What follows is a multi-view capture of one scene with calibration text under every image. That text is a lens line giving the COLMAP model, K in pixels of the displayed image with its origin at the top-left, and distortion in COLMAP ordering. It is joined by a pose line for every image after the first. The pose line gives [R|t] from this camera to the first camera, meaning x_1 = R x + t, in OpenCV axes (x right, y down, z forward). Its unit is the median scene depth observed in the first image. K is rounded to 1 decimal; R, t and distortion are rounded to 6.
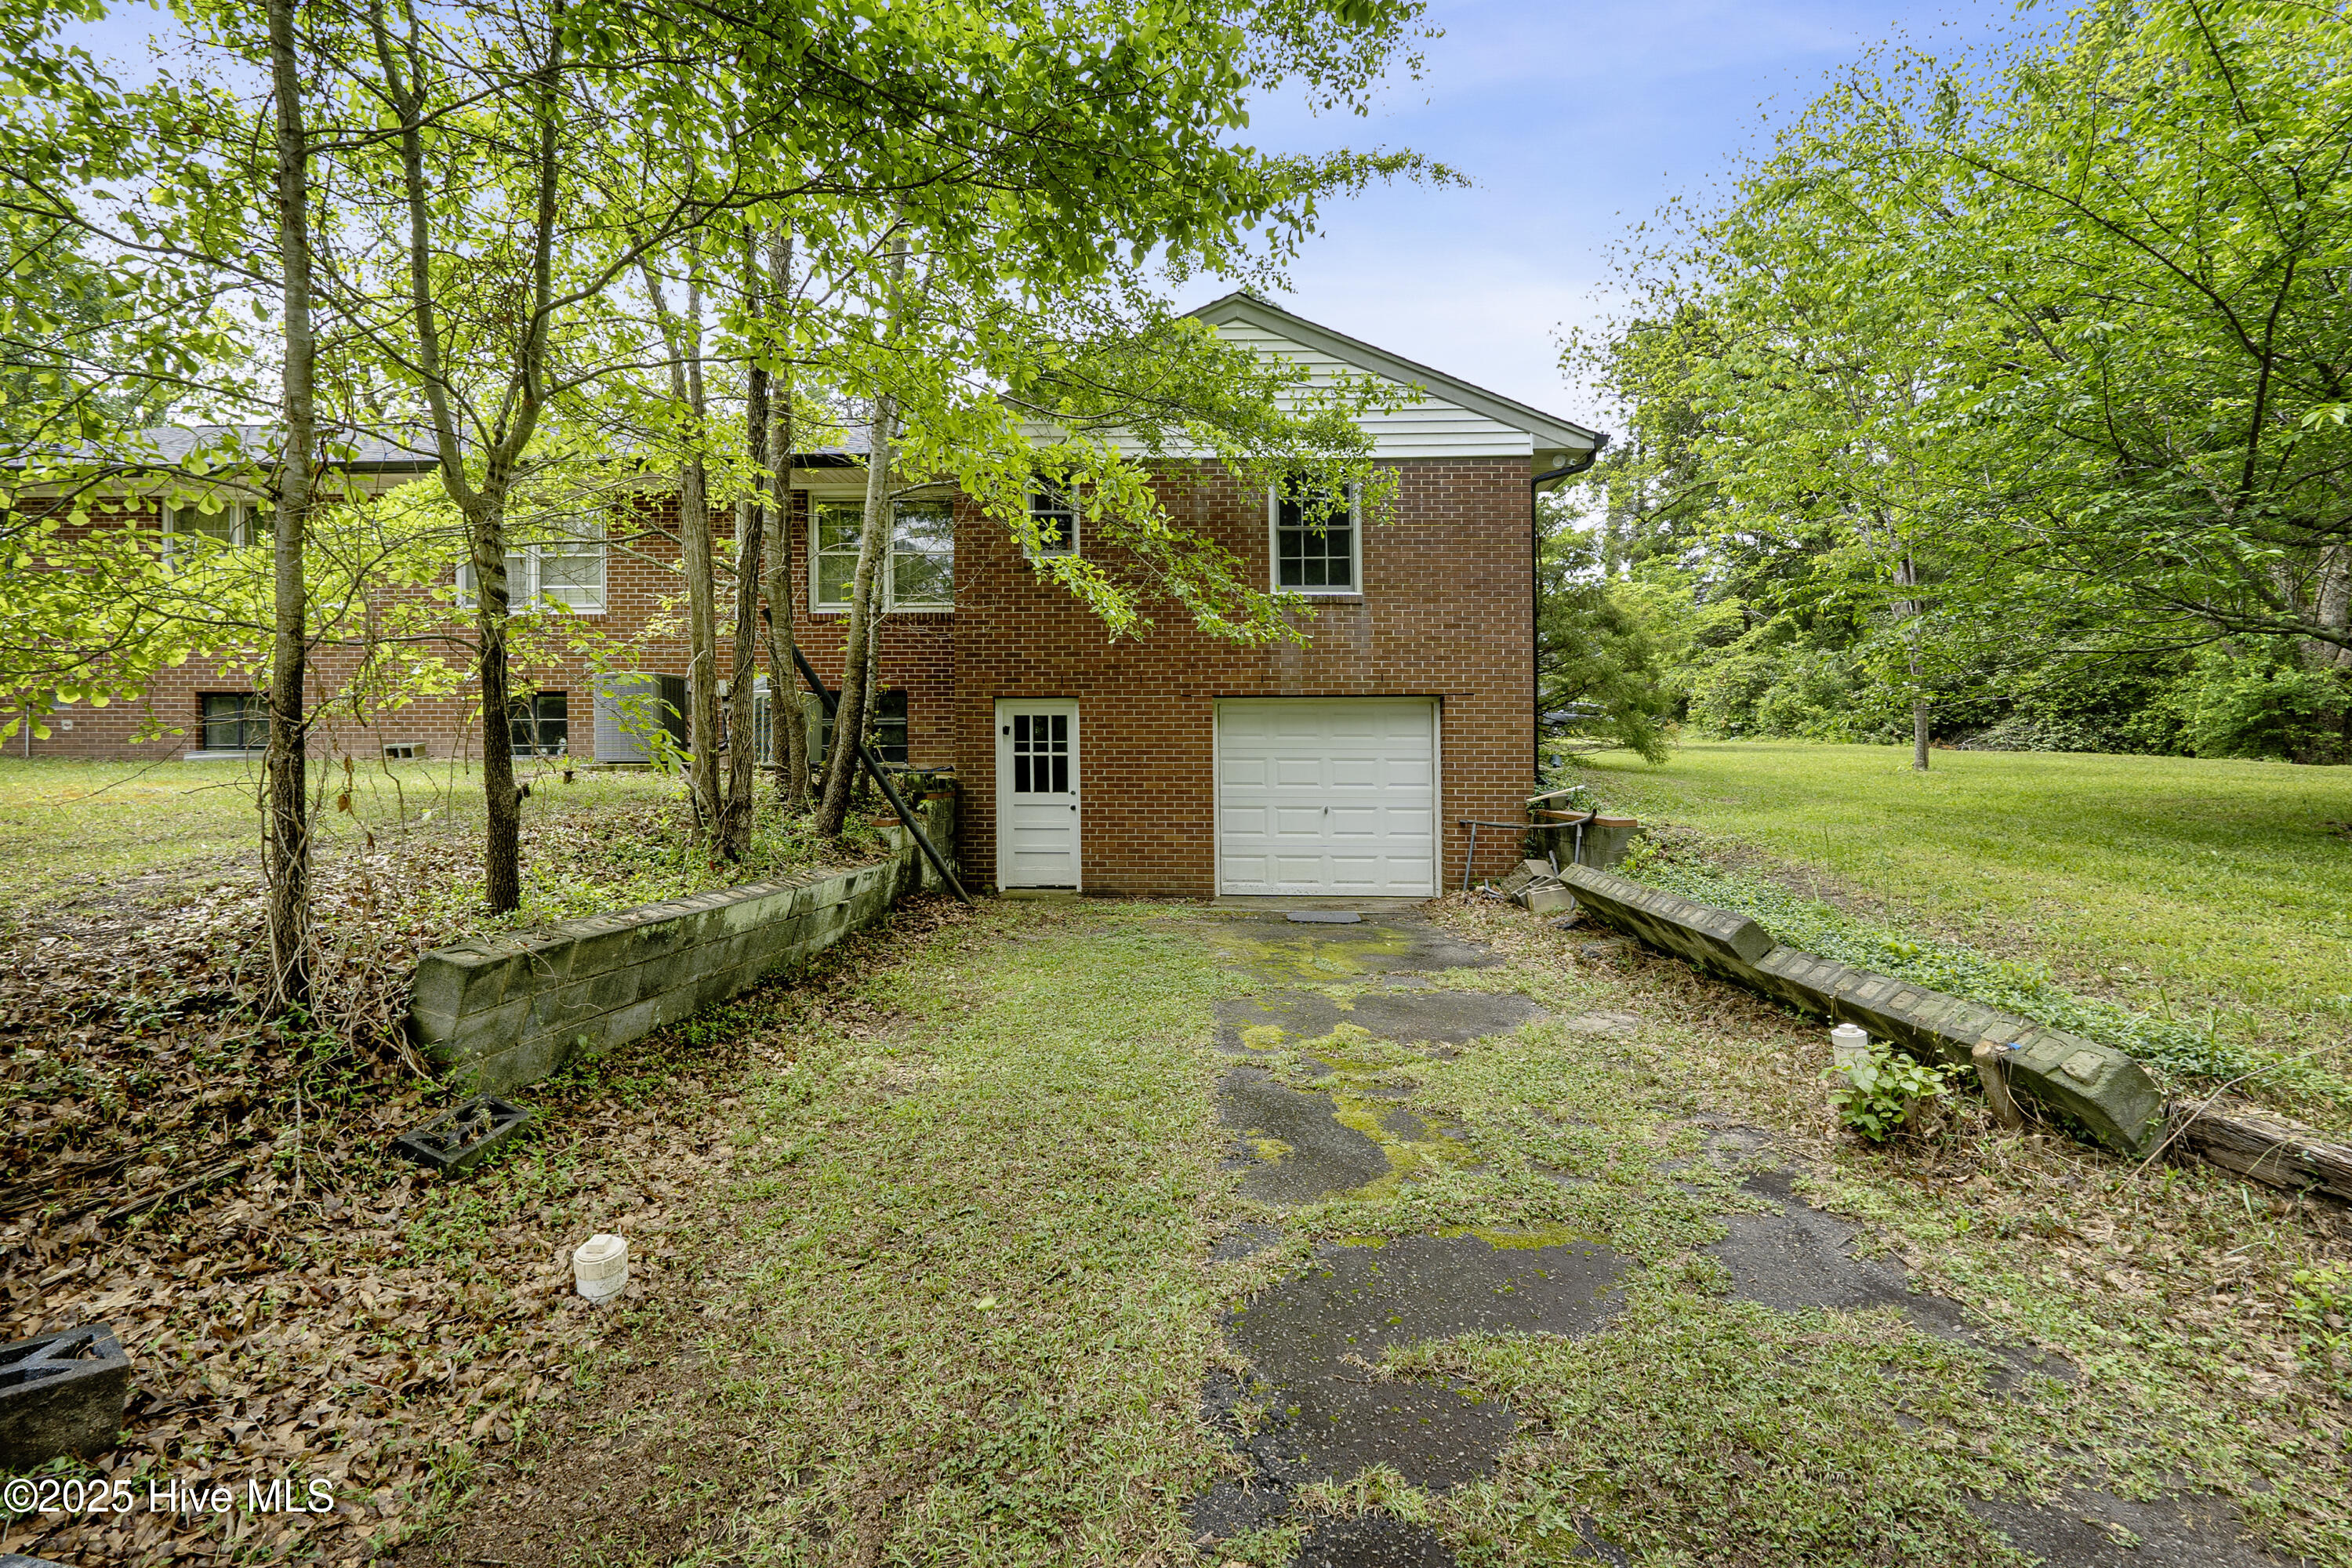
lens RADIAL K [[1065.4, 0, 1176.0], [0, 1065.4, 784.0], [0, 0, 1]] dist [-0.002952, -0.000225]
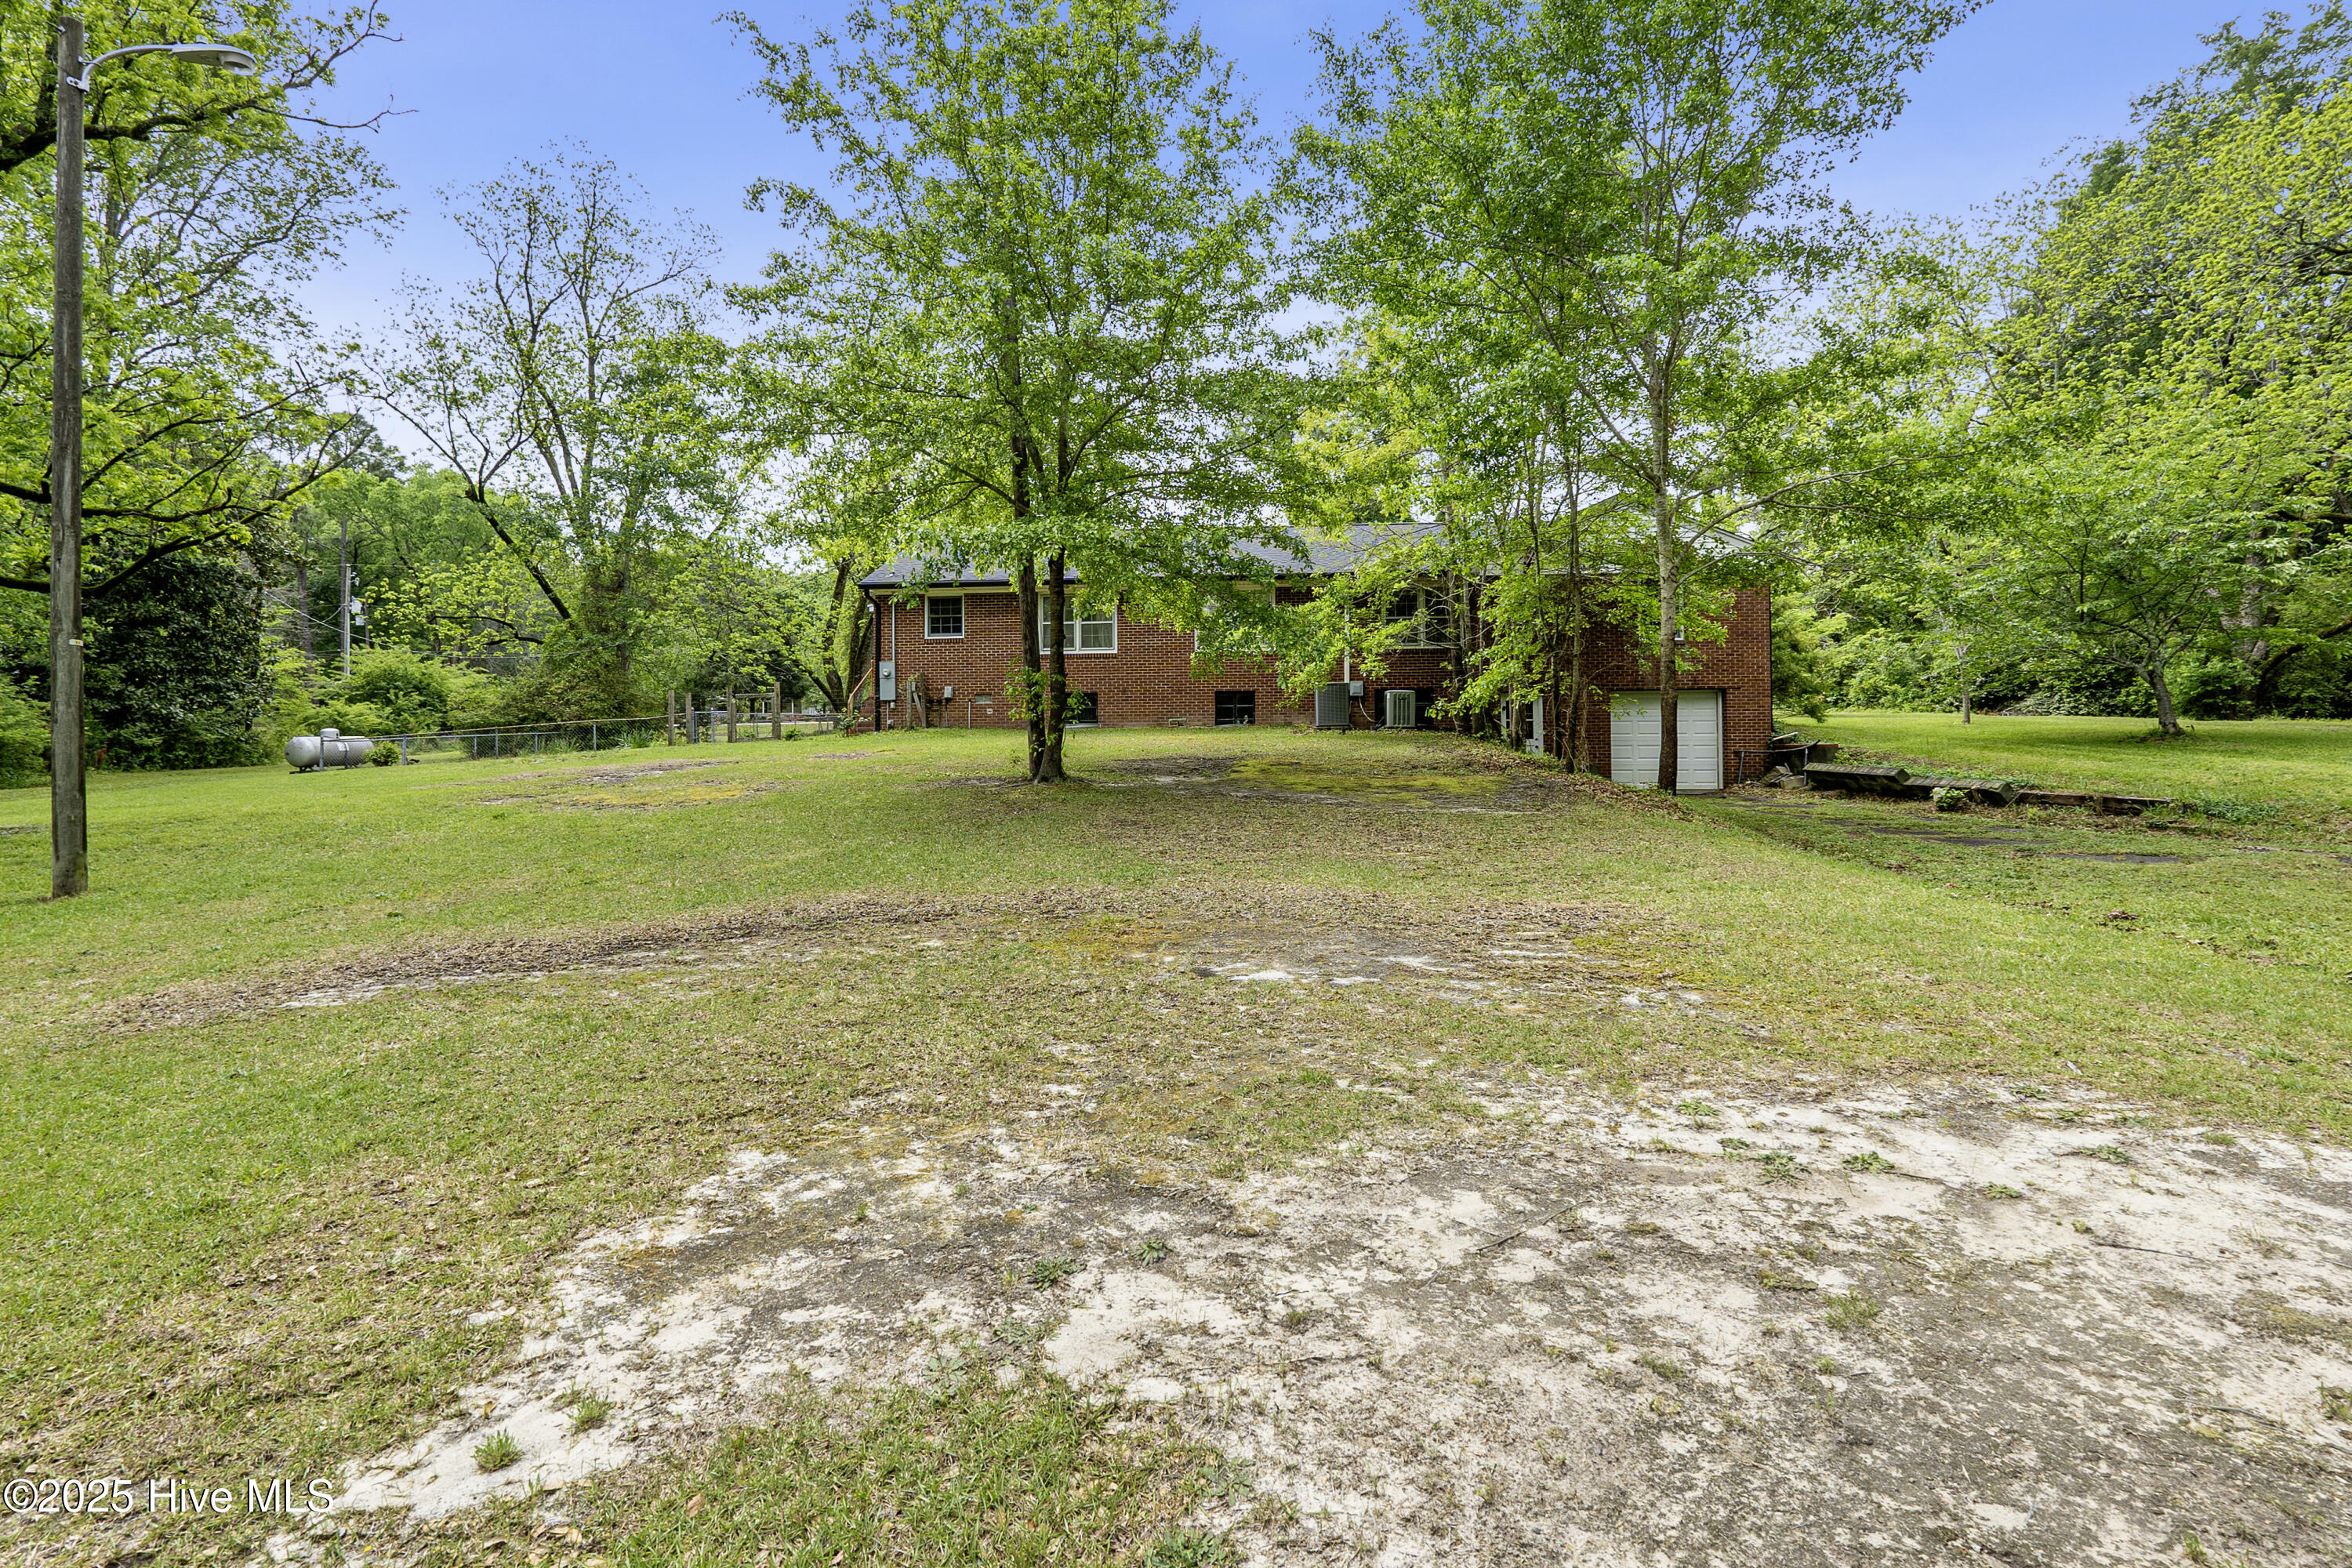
lens RADIAL K [[1113.0, 0, 1176.0], [0, 1113.0, 784.0], [0, 0, 1]] dist [0.003415, 0.000170]
pose [[0.999801, -0.010545, -0.016916, -0.720685], [0.010823, 0.999806, 0.016427, 0.048116], [0.016740, -0.016607, 0.999722, -1.080109]]
